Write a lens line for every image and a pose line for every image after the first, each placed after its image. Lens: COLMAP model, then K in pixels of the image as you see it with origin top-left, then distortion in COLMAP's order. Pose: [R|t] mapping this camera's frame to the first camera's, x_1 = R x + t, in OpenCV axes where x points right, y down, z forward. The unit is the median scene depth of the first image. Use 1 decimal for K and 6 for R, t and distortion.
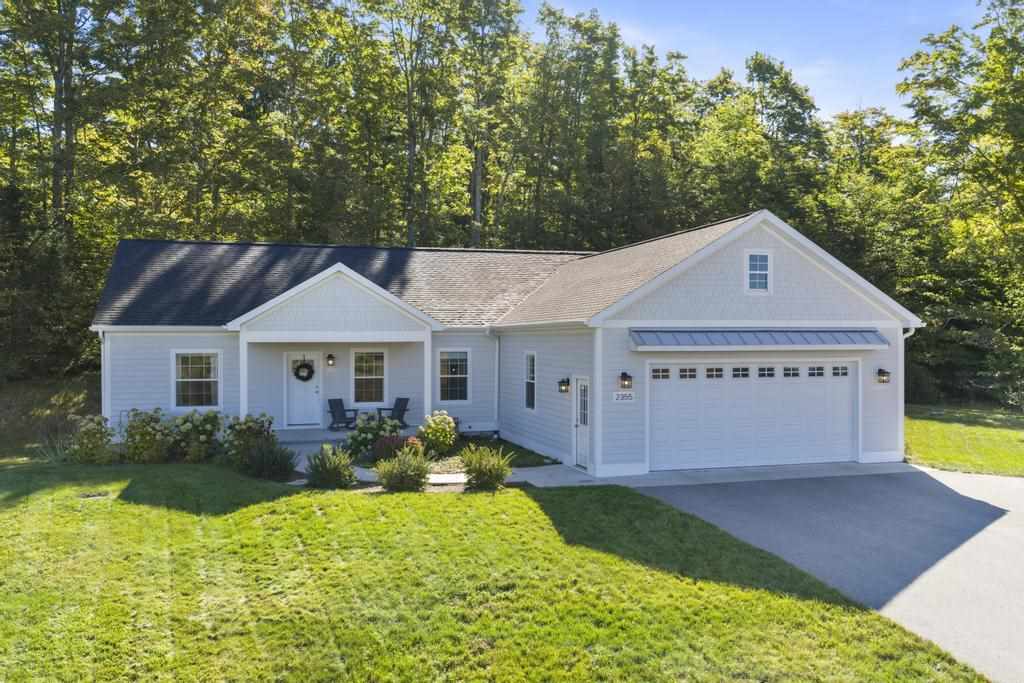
lens RADIAL K [[868.3, 0, 514.2], [0, 868.3, 357.1], [0, 0, 1]] dist [0.034608, 0.003493]
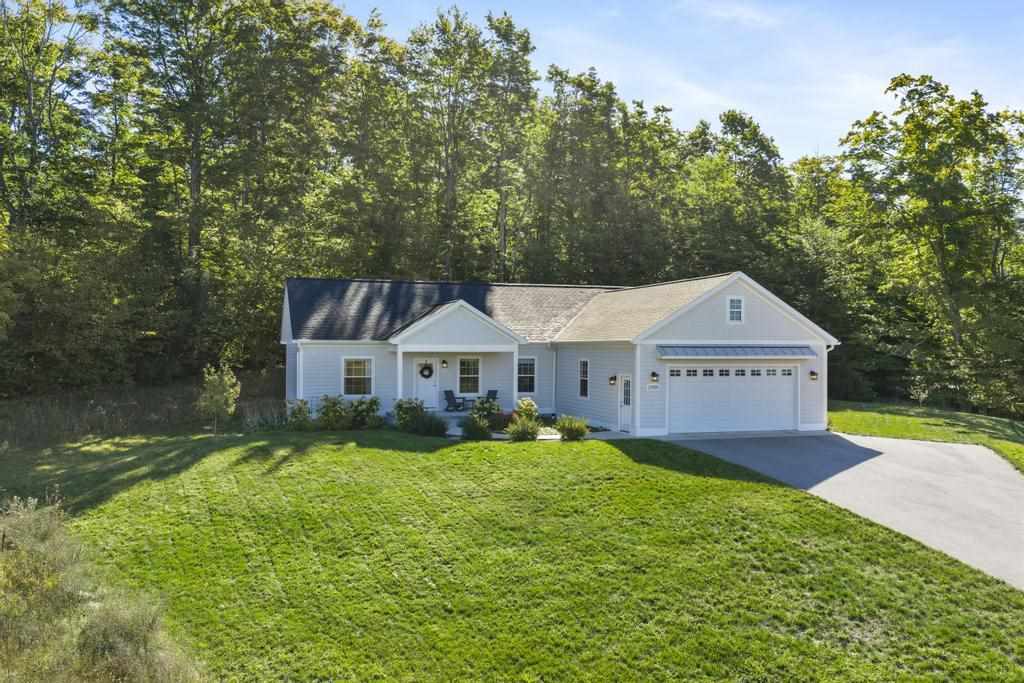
lens RADIAL K [[865.2, 0, 512.0], [0, 865.2, 341.5], [0, 0, 1]] dist [0.016595, -0.008366]
pose [[0.999640, 0.006500, 0.026036, -0.079648], [-0.005772, 0.999592, -0.027965, 0.003409], [-0.026207, 0.027805, 0.999270, -0.268995]]
